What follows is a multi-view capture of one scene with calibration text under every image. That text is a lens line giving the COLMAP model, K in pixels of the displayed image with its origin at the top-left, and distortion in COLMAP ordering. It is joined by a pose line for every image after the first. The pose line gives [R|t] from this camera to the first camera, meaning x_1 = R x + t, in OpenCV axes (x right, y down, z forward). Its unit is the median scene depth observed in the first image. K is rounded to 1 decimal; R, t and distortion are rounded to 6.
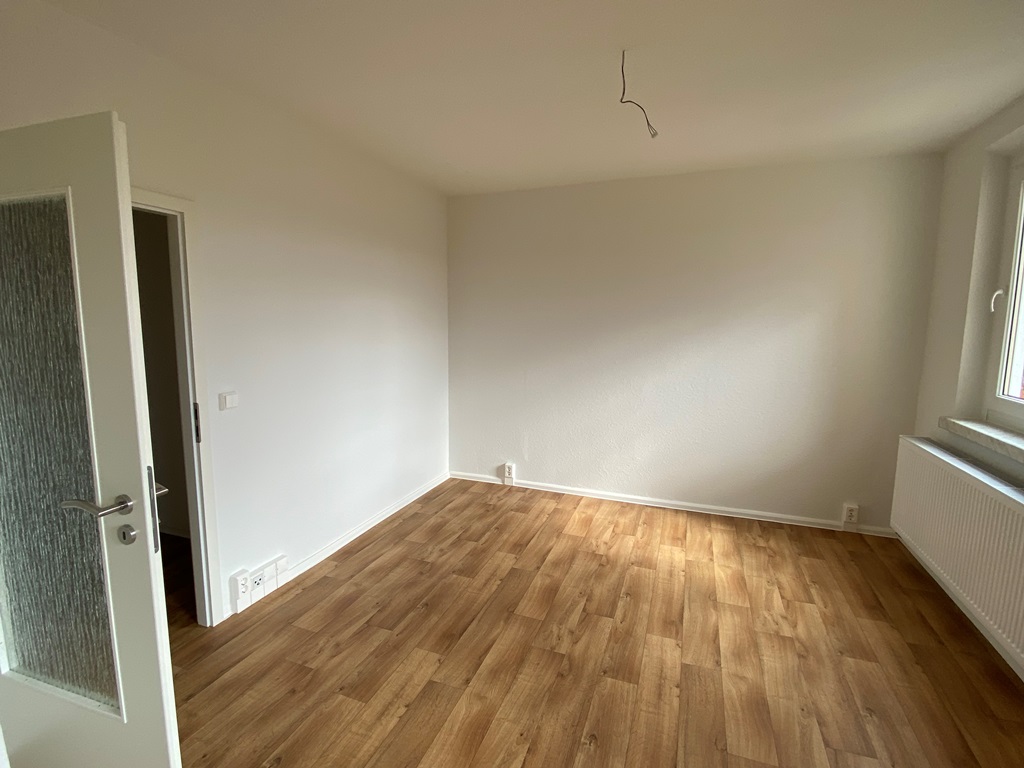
lens RADIAL K [[486.4, 0, 510.2], [0, 486.4, 378.2], [0, 0, 1]] dist [0.016069, -0.020127]
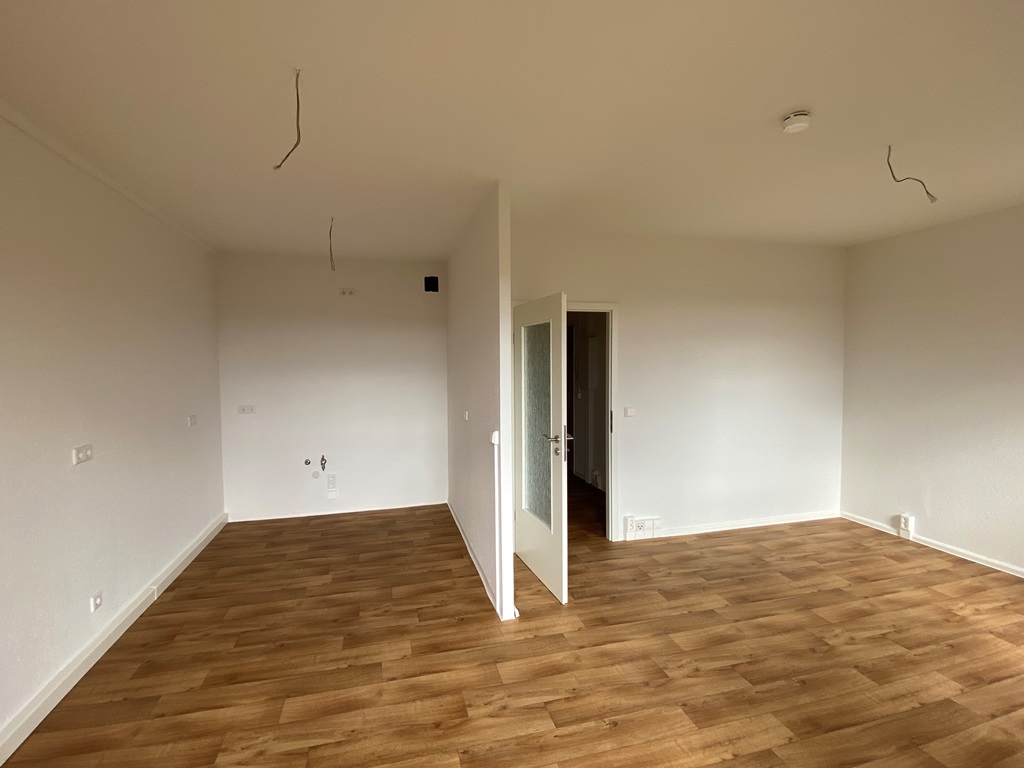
lens RADIAL K [[486.4, 0, 510.2], [0, 486.4, 378.2], [0, 0, 1]] dist [0.016069, -0.020127]
pose [[0.583696, 0.015709, -0.811820, 0.499850], [-0.089917, 0.994914, -0.045399, 0.037537], [0.806978, 0.099496, 0.582140, -0.312638]]
